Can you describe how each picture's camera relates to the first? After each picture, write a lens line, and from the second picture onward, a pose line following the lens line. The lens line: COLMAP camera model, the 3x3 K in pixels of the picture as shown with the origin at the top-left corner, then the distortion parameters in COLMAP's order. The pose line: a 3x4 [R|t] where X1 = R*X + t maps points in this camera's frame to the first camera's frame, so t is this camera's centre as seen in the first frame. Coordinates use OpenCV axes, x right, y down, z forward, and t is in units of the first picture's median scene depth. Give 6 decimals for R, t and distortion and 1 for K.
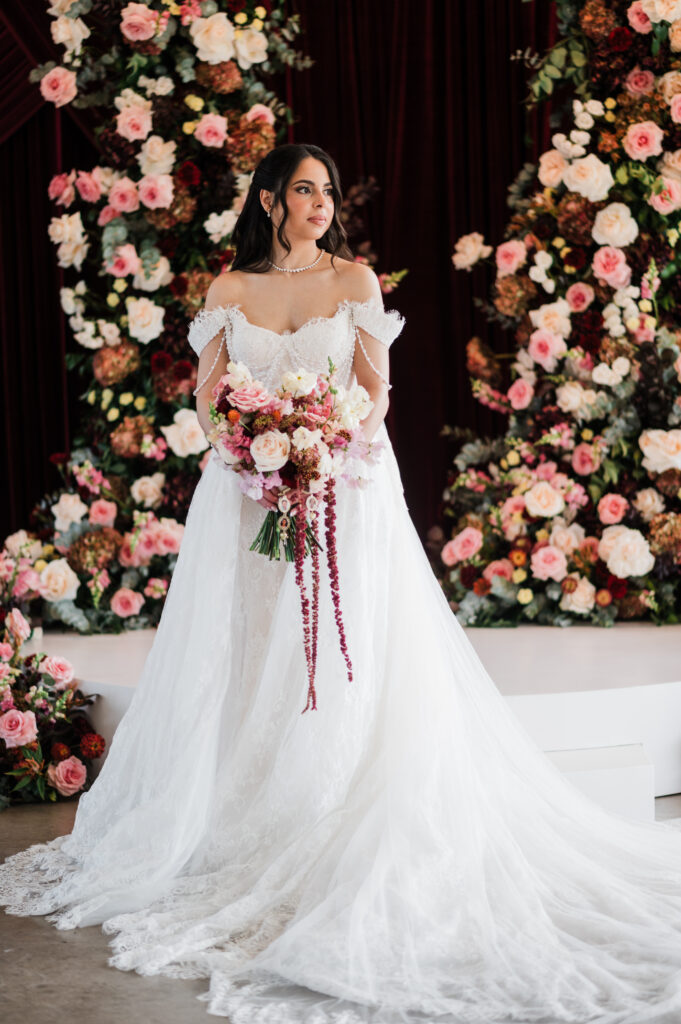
lens RADIAL K [[2352.1, 0, 340.5], [0, 2352.1, 512.0], [0, 0, 1]] dist [-0.067429, 0.411699]
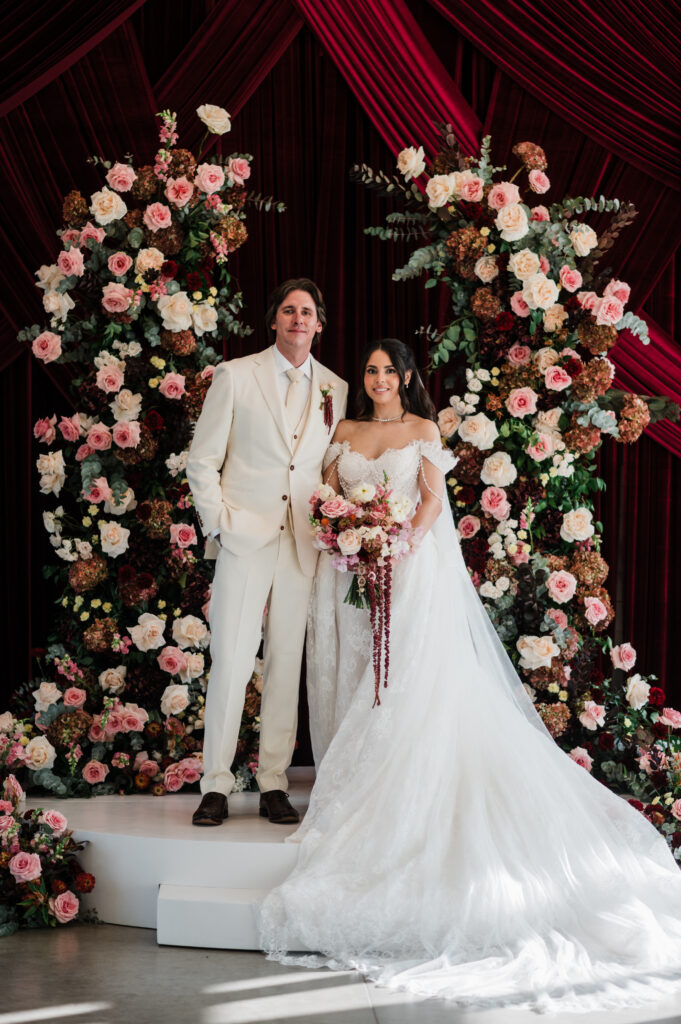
lens RADIAL K [[2352.1, 0, 340.5], [0, 2352.1, 512.0], [0, 0, 1]] dist [-0.067429, 0.411699]
pose [[0.997159, 0.018839, 0.072926, -0.055564], [-0.012218, 0.995850, -0.090191, 0.012792], [-0.074322, 0.089044, 0.993251, -0.219672]]
